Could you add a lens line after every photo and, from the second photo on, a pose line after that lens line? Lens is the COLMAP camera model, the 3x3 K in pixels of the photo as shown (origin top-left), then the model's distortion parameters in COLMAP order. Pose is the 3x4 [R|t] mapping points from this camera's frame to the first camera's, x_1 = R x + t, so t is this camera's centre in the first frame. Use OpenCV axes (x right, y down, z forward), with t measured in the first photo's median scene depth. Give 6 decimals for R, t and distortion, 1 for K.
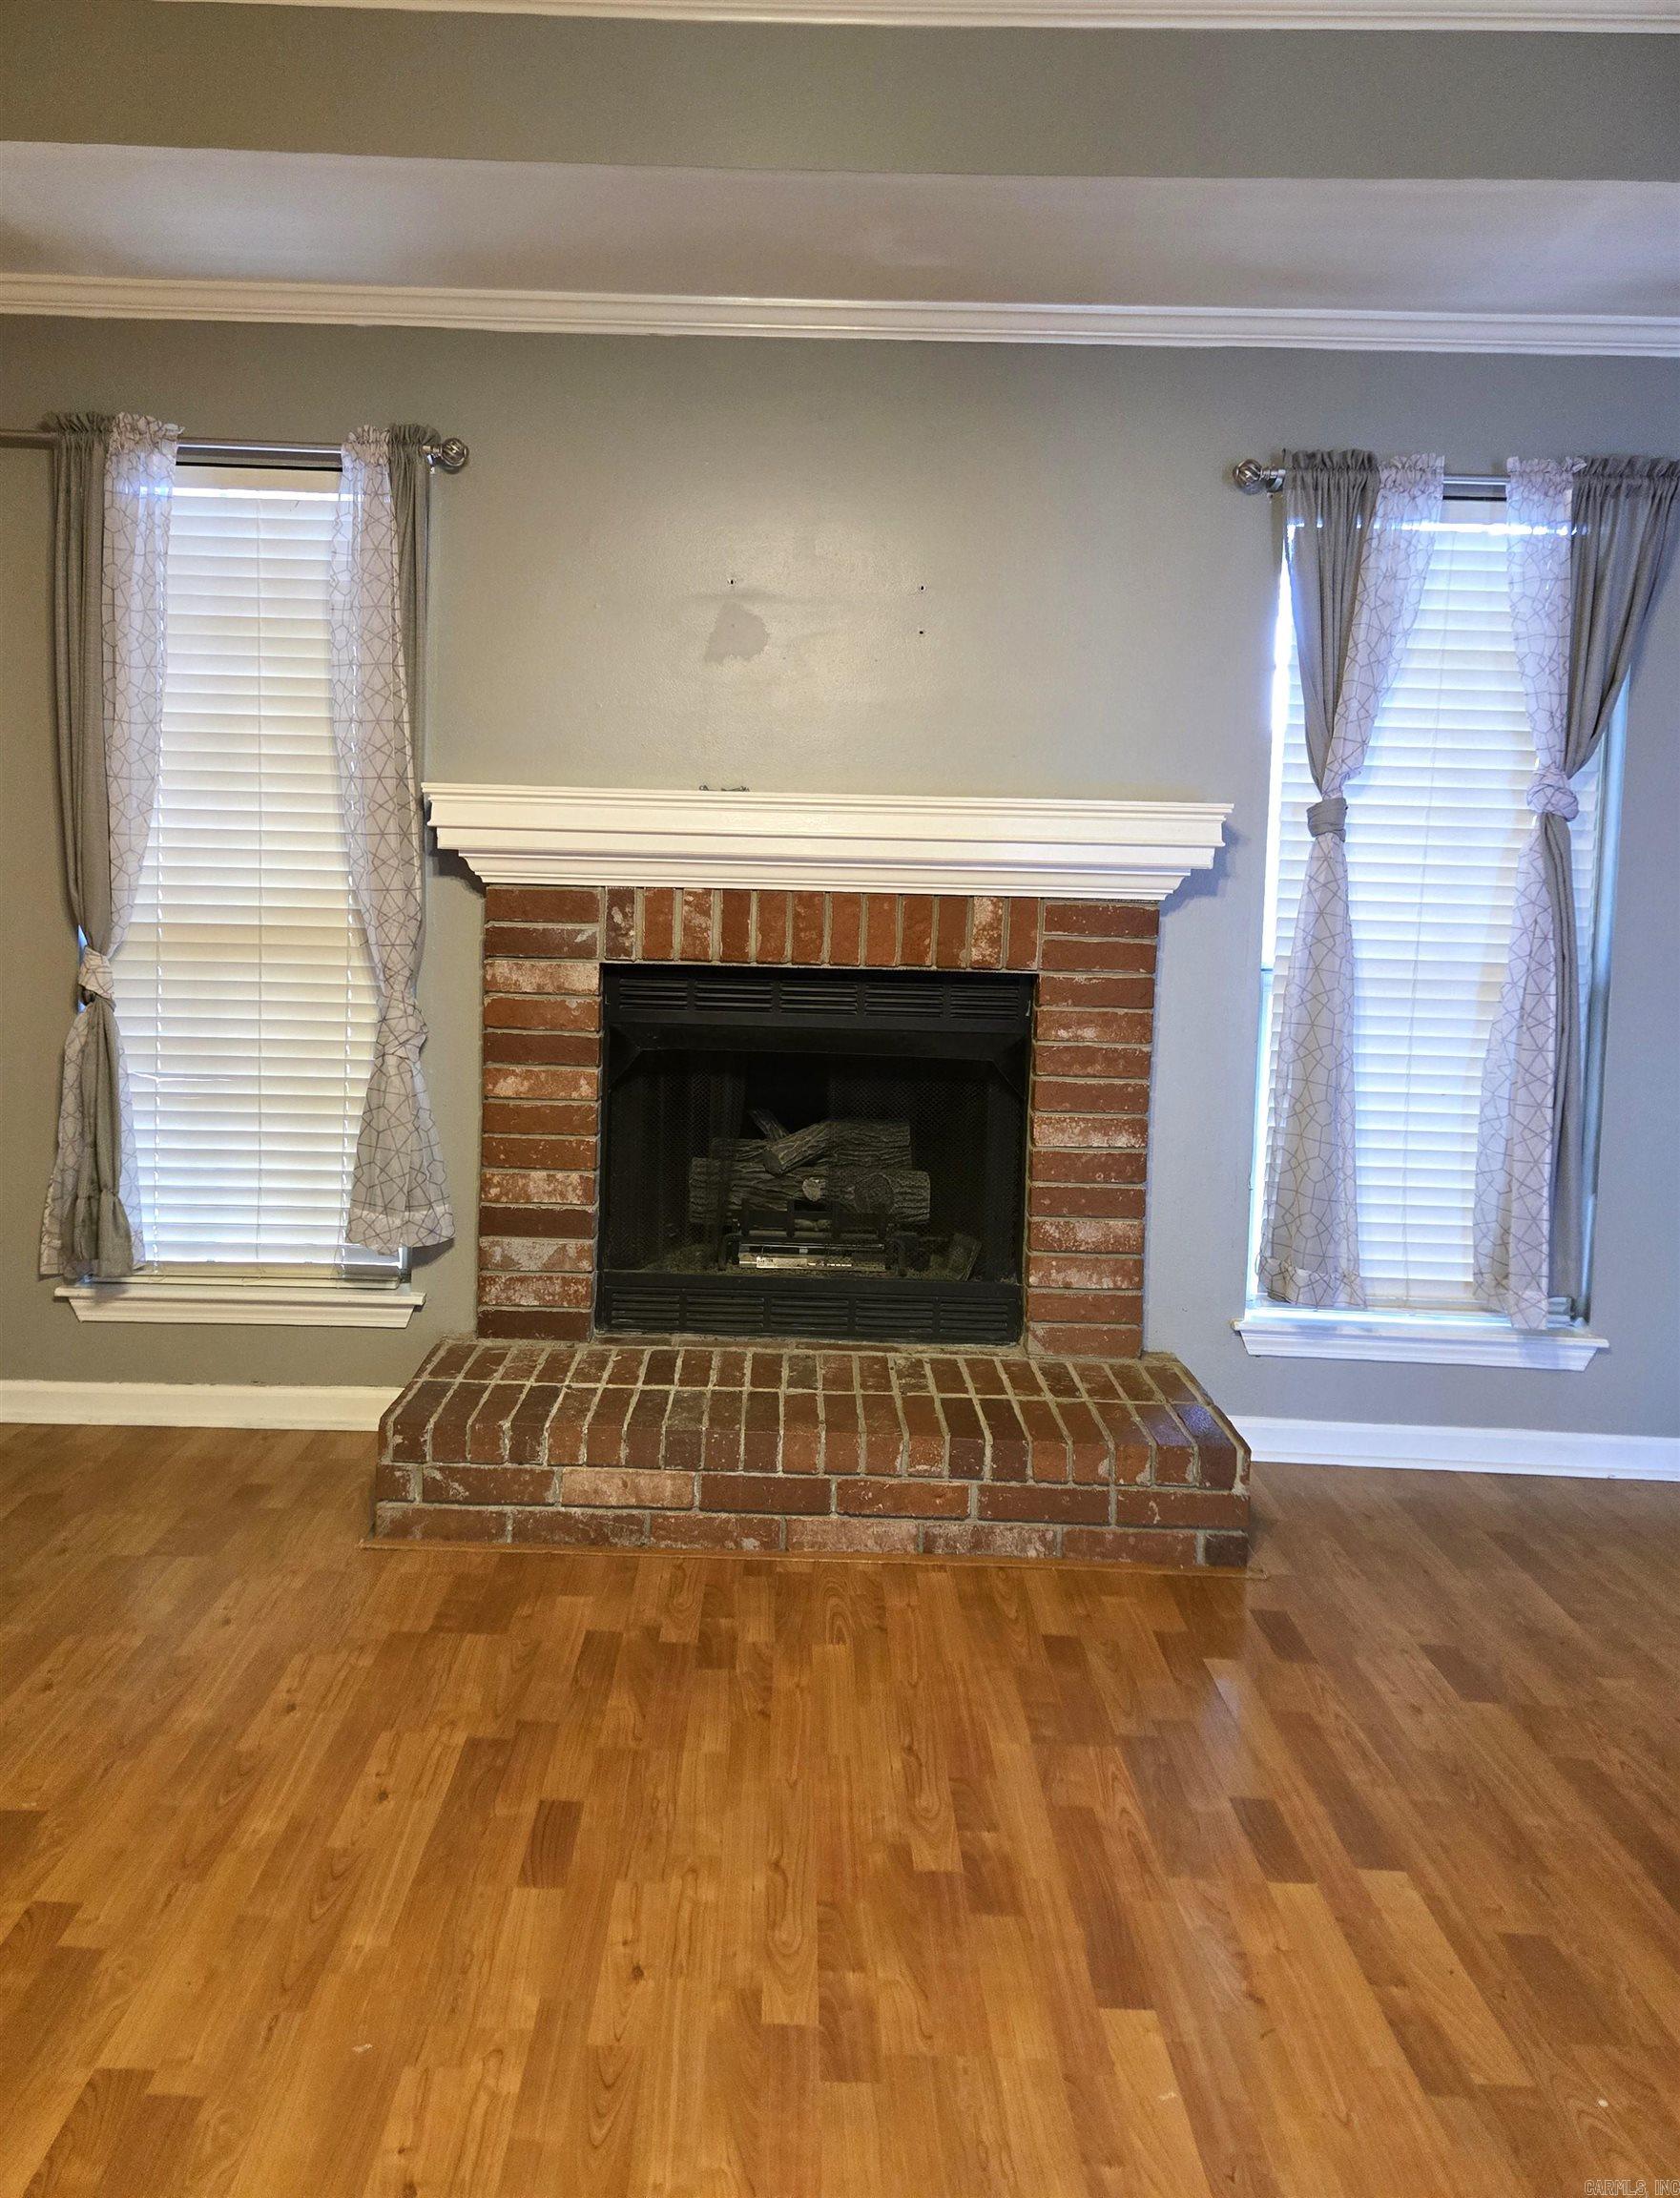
lens RADIAL K [[1713.3, 0, 765.7], [0, 1713.3, 975.0], [0, 0, 1]] dist [0.077303, -0.050748]
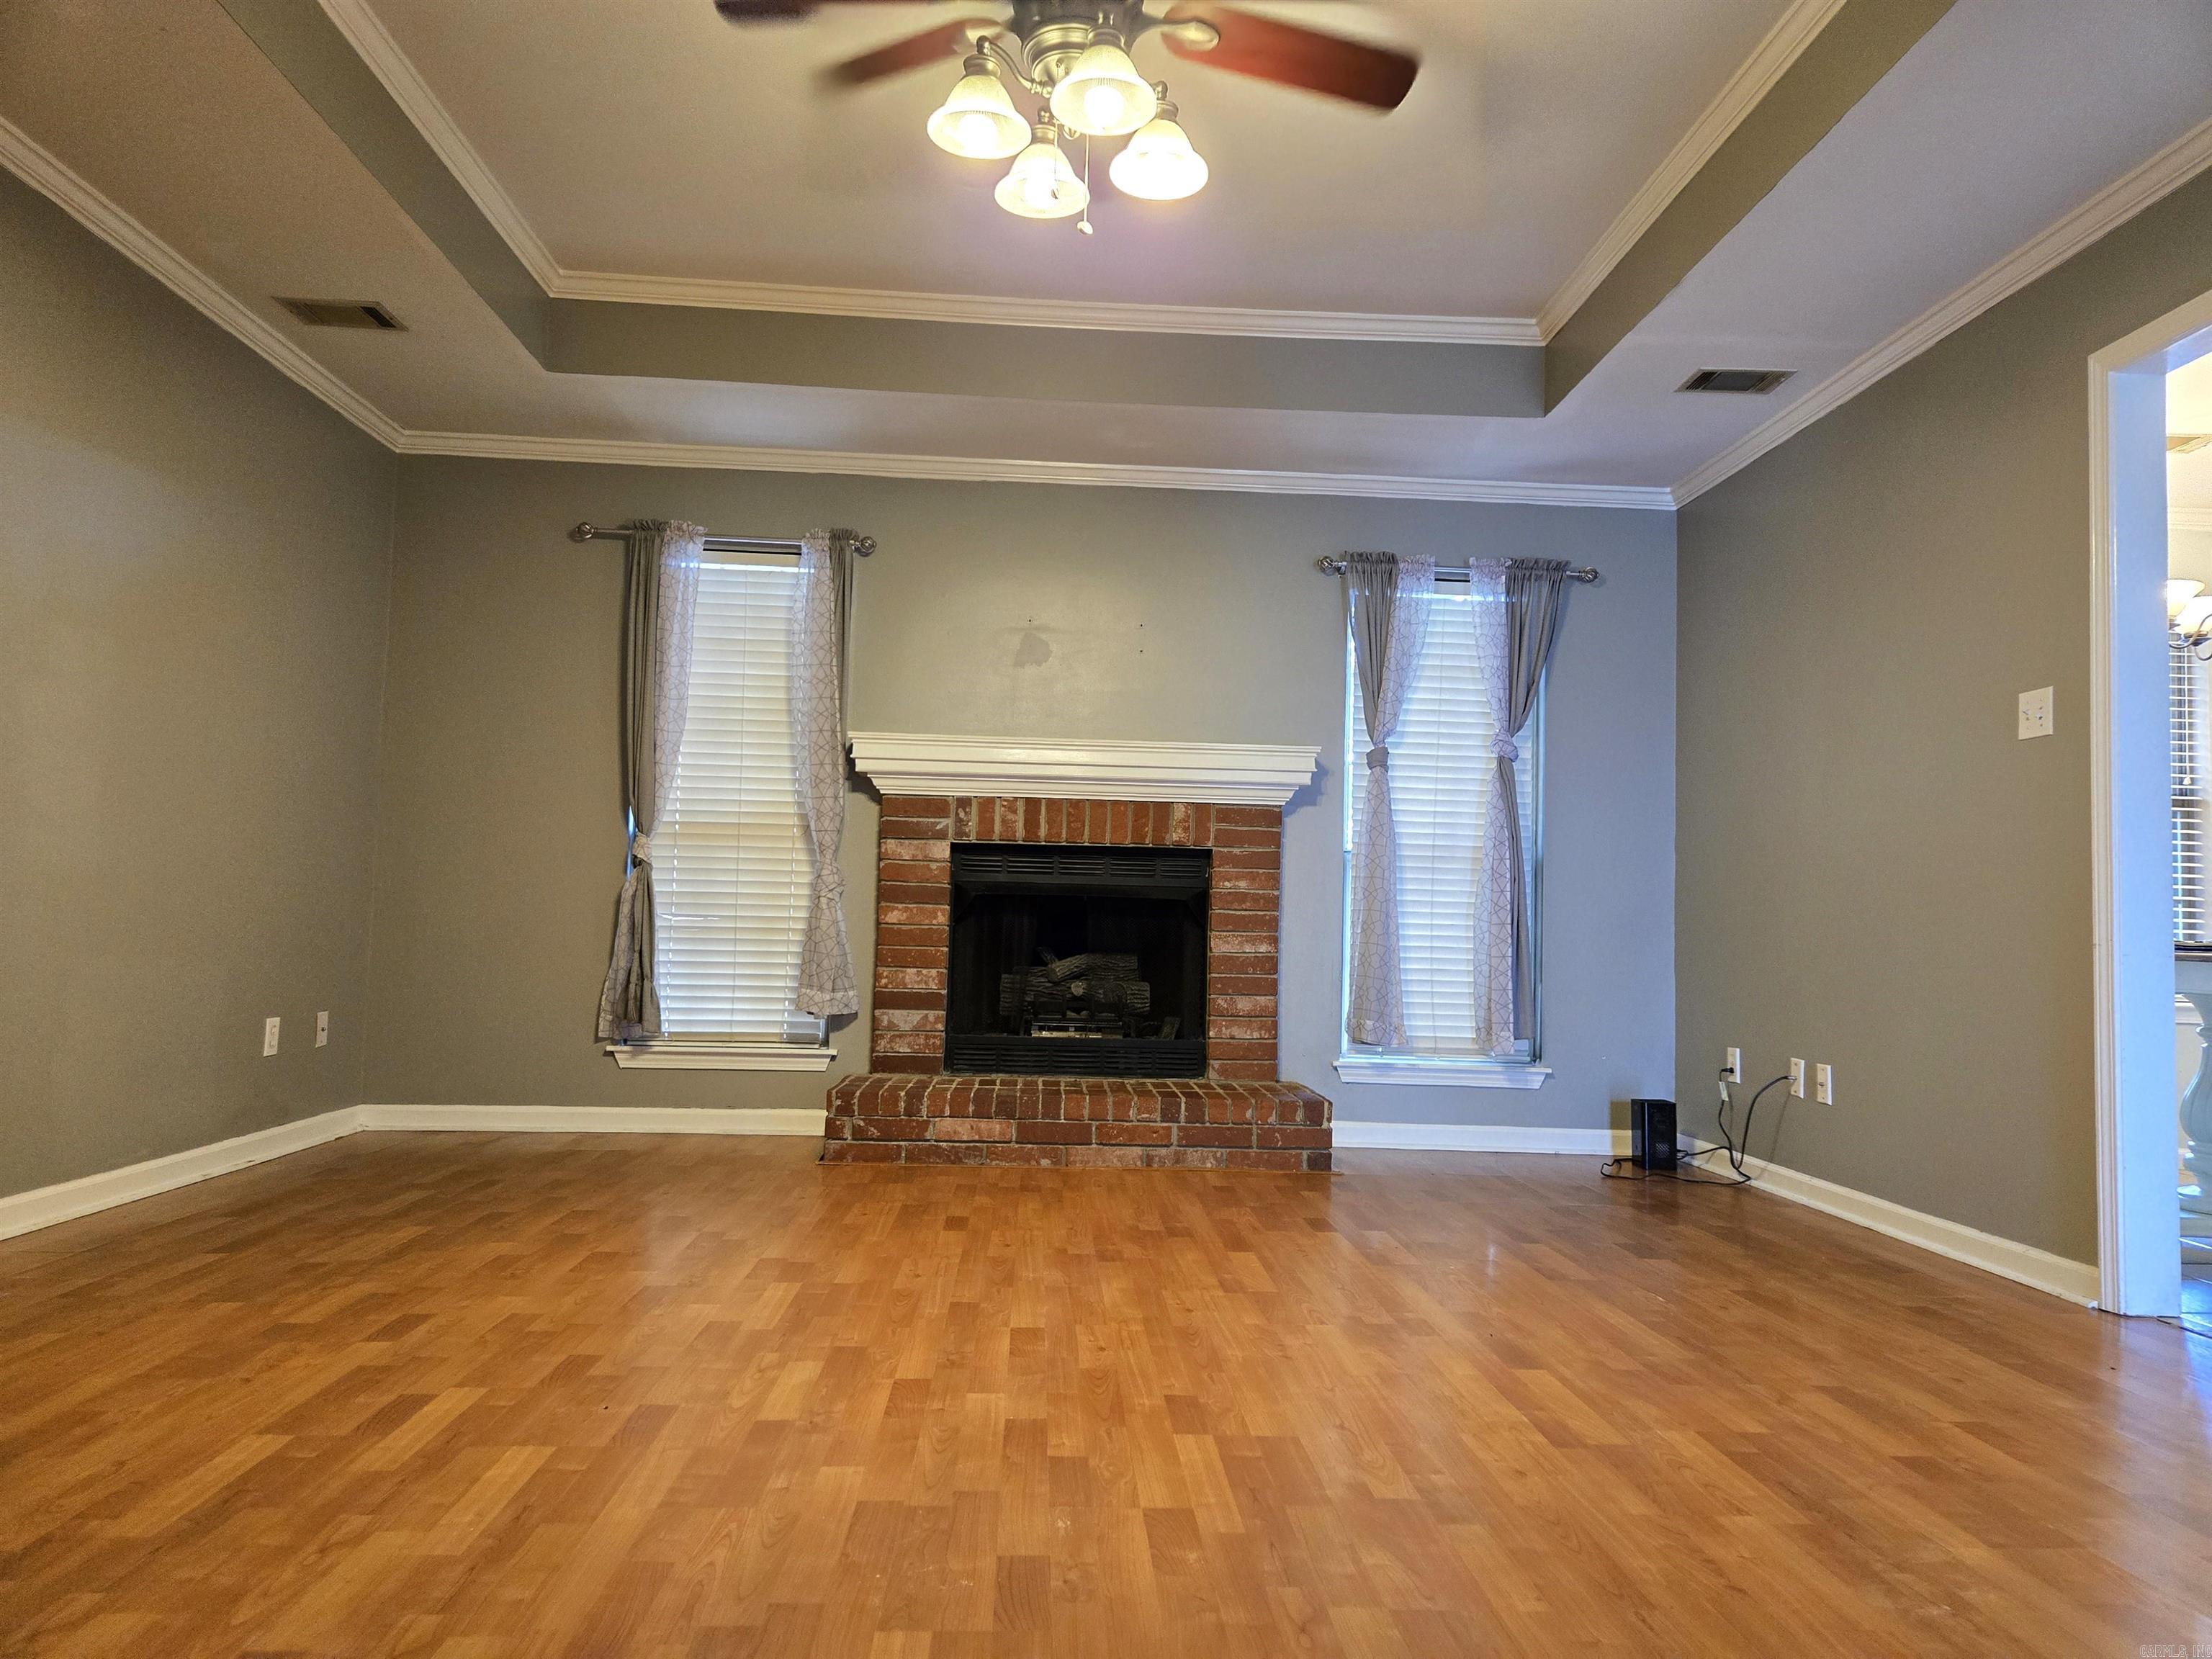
lens RADIAL K [[1533.9, 0, 1106.0], [0, 1533.9, 829.5], [0, 0, 1]] dist [0.081081, -0.059307]
pose [[0.997991, 0.003050, 0.063288, -0.040498], [0.005051, 0.991833, -0.127440, 0.171623], [-0.063160, 0.127504, 0.989825, -0.485515]]
